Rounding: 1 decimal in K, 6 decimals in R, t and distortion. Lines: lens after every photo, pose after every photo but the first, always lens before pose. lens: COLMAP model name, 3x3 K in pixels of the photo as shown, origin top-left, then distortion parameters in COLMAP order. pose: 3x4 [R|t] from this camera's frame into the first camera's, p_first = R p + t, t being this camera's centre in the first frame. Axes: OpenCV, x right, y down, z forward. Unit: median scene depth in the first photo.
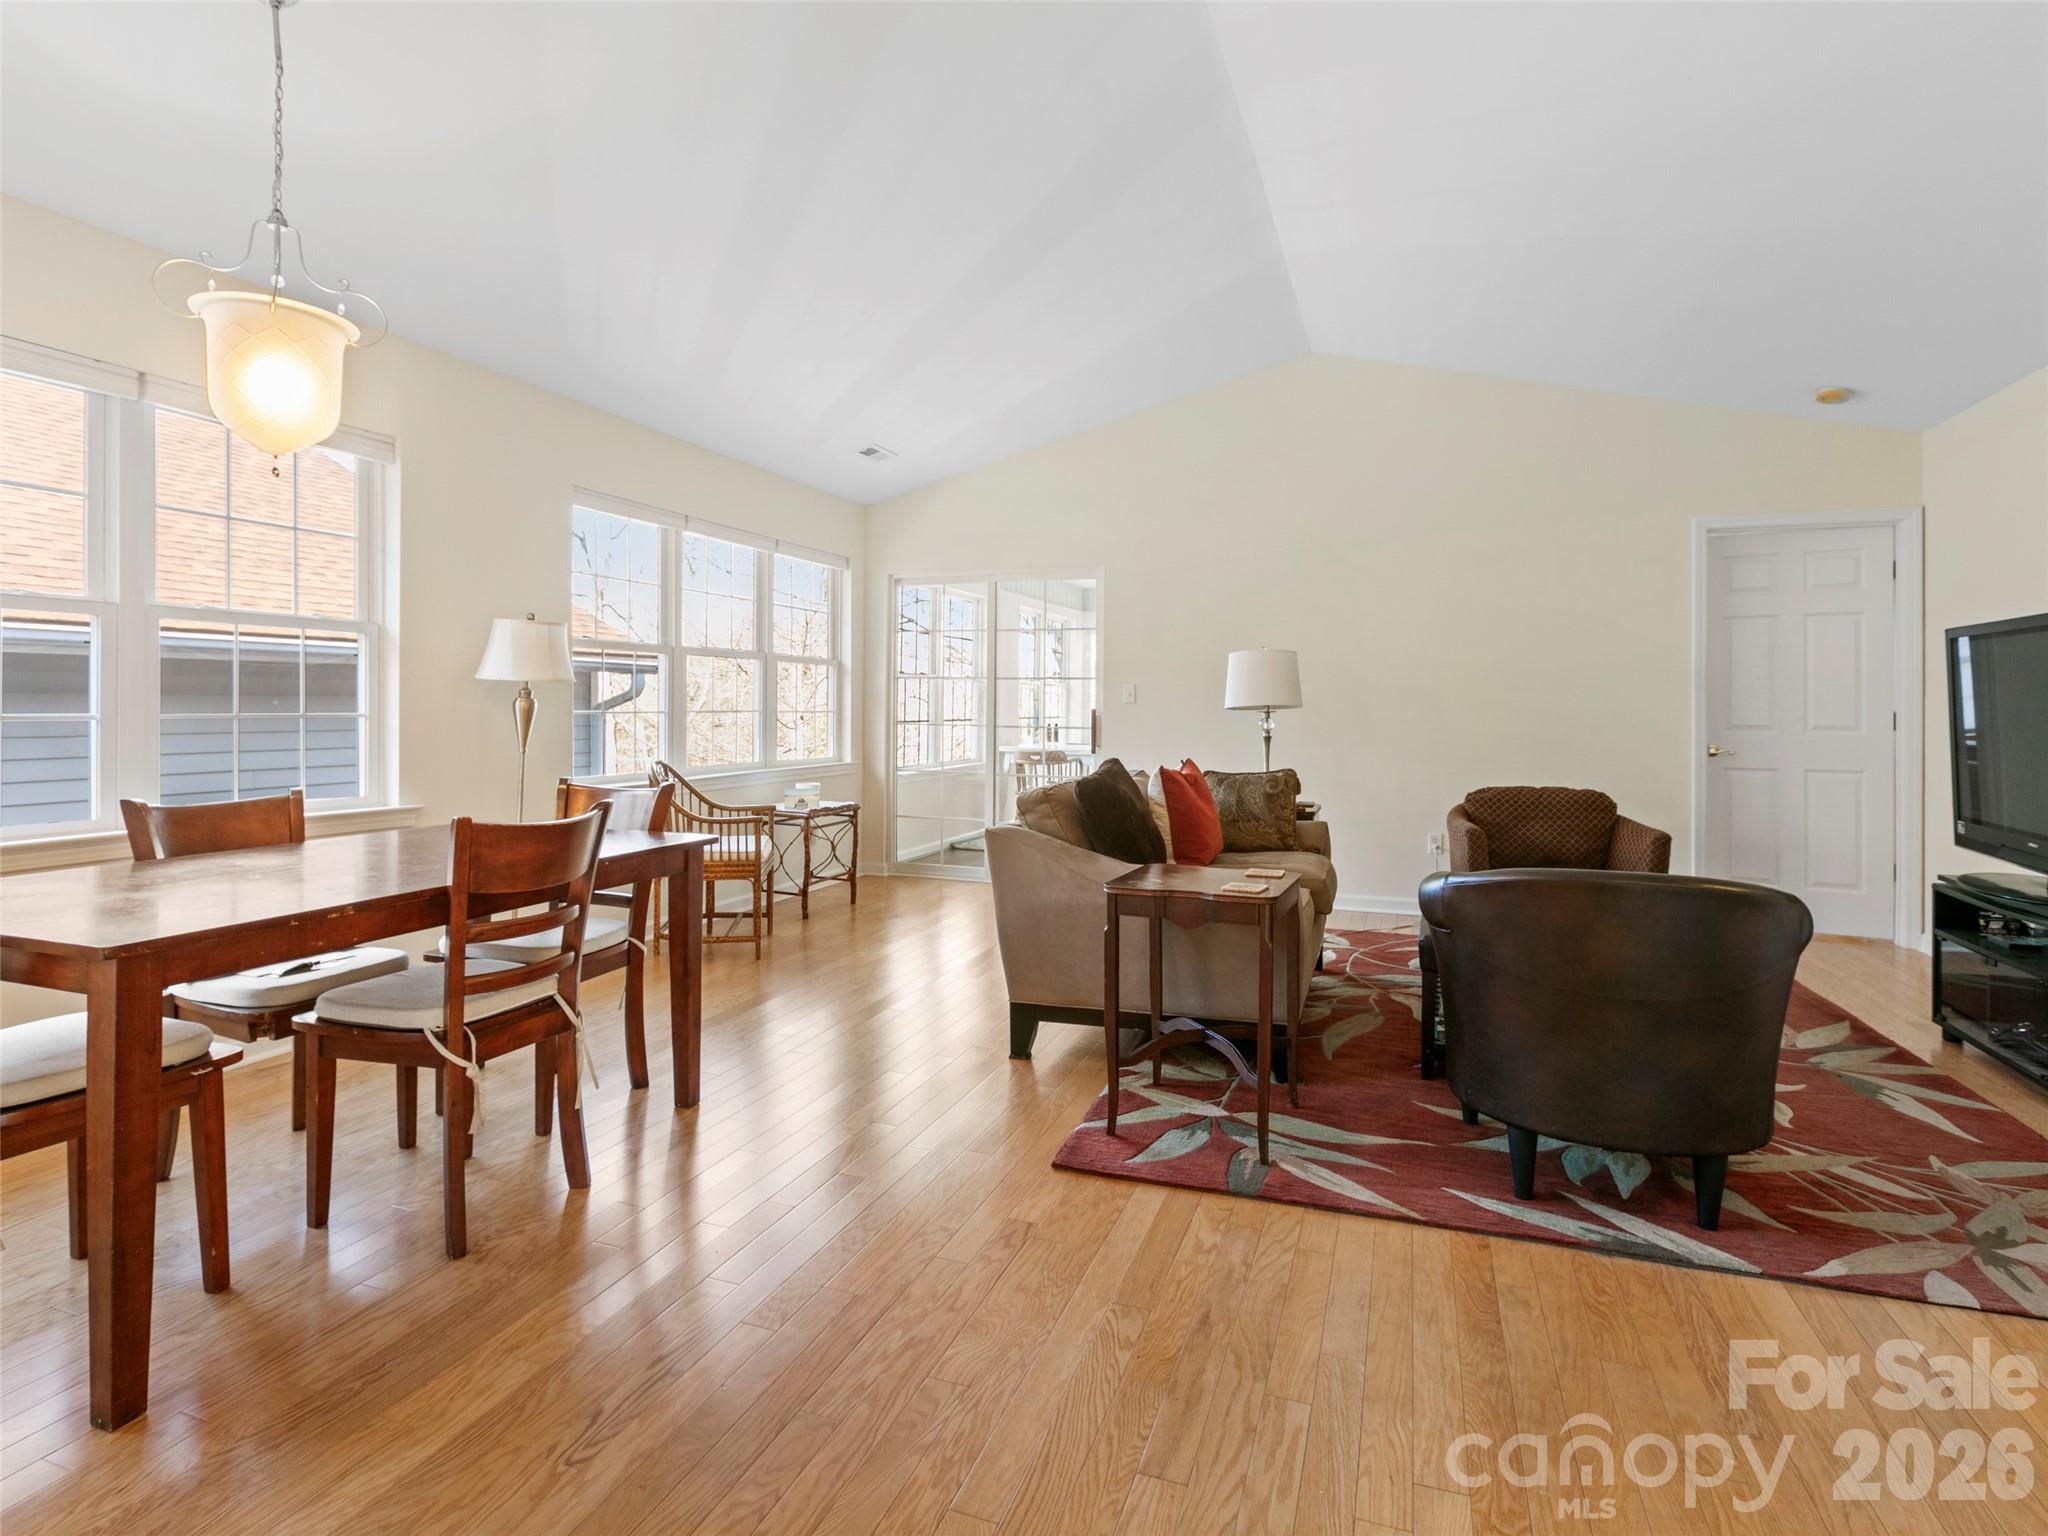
lens RADIAL K [[1046.1, 0, 1032.2], [0, 1046.1, 750.2], [0, 0, 1]] dist [0.003189, -0.000618]
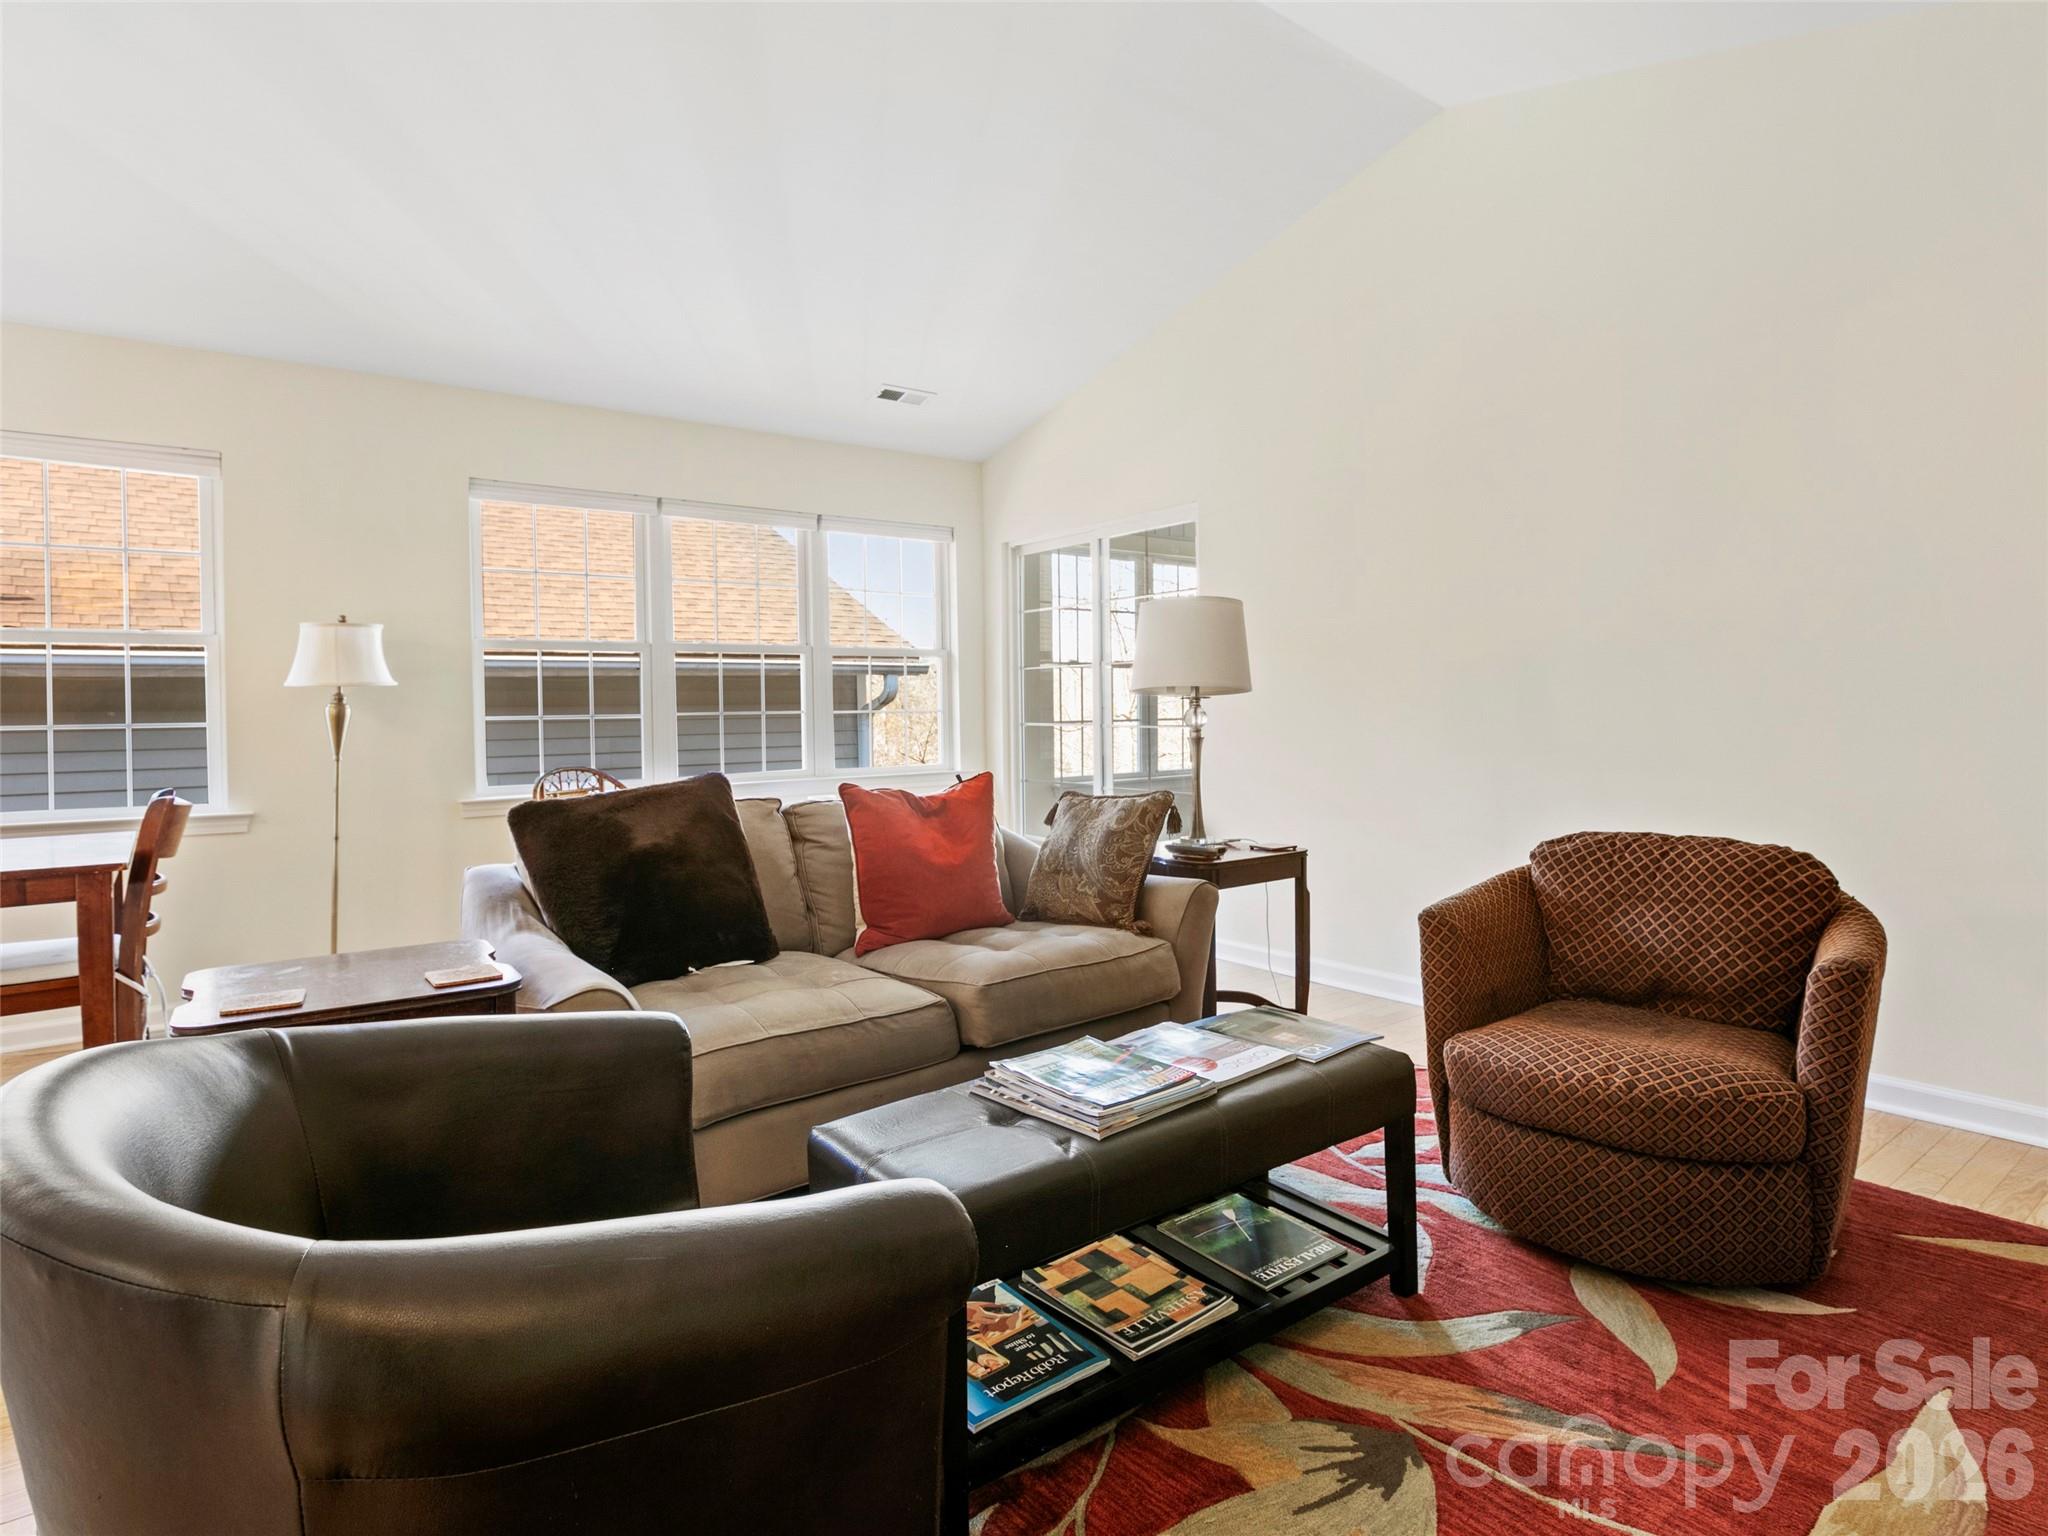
lens RADIAL K [[1109.8, 0, 1036.0], [0, 1109.8, 746.9], [0, 0, 1]] dist [0.015300, 0.000027]
pose [[0.845404, -0.003501, -0.534116, 0.545906], [0.001694, 0.999991, -0.003874, -0.005748], [0.534124, 0.002370, 0.845403, 0.428953]]
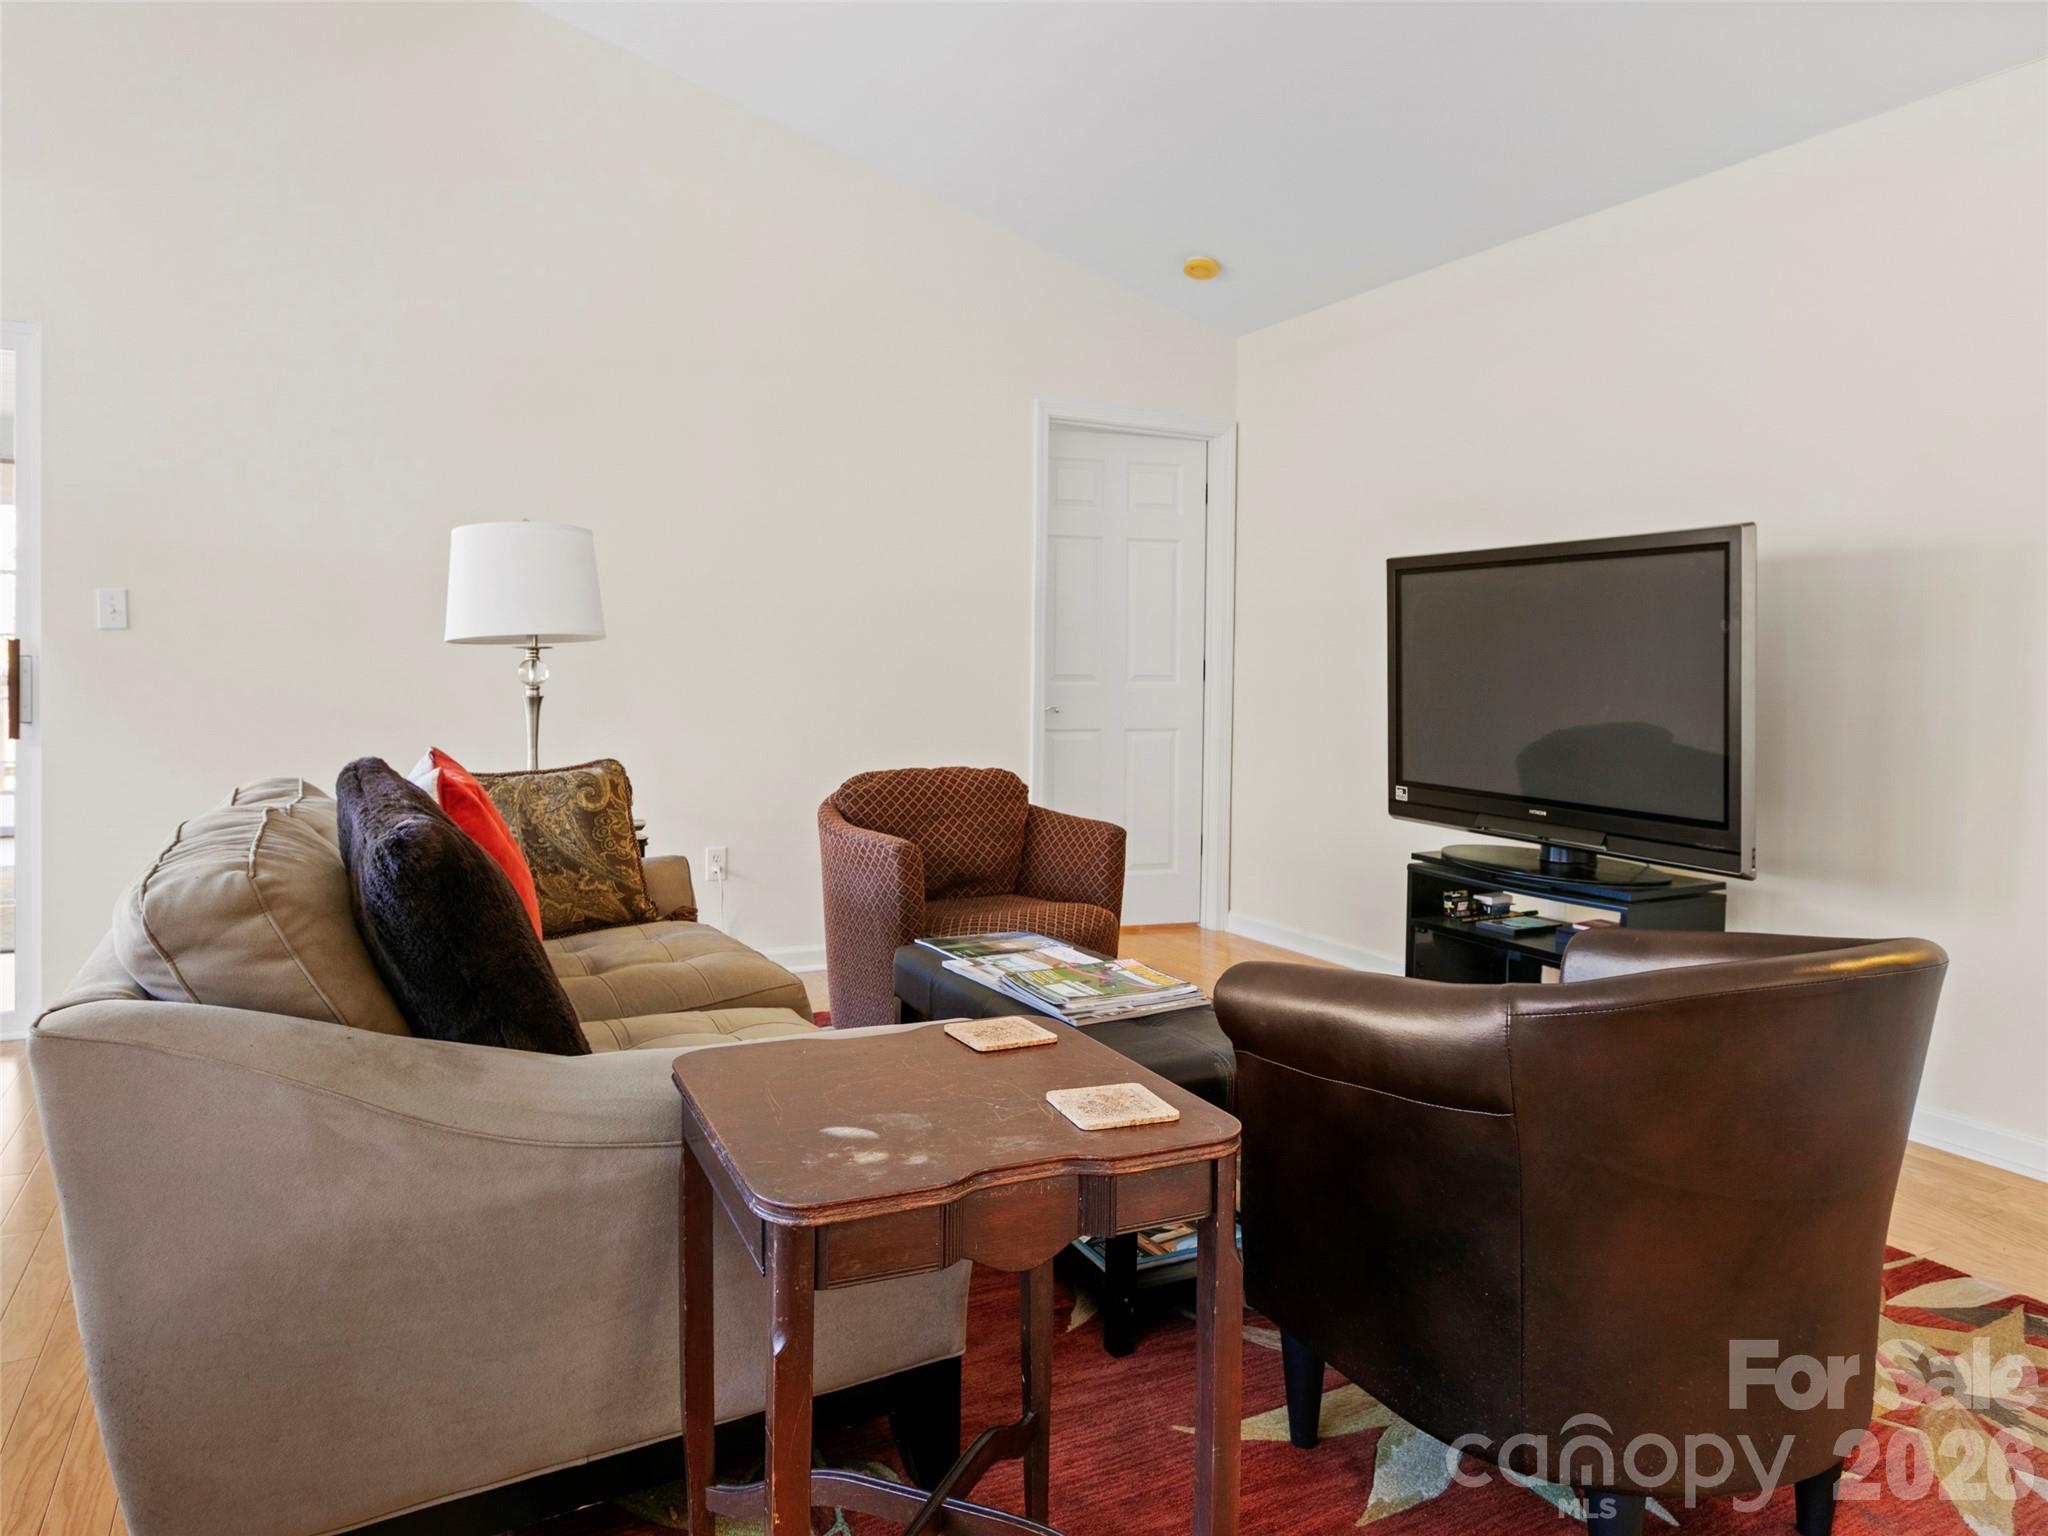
lens RADIAL K [[1337.0, 0, 1026.5], [0, 1337.0, 722.8], [0, 0, 1]] dist [0.004002, 0.000587]
pose [[0.685850, -0.026997, 0.727242, -0.093483], [0.020040, 0.999633, 0.018209, -0.008179], [-0.727467, 0.002085, 0.686139, 0.415886]]
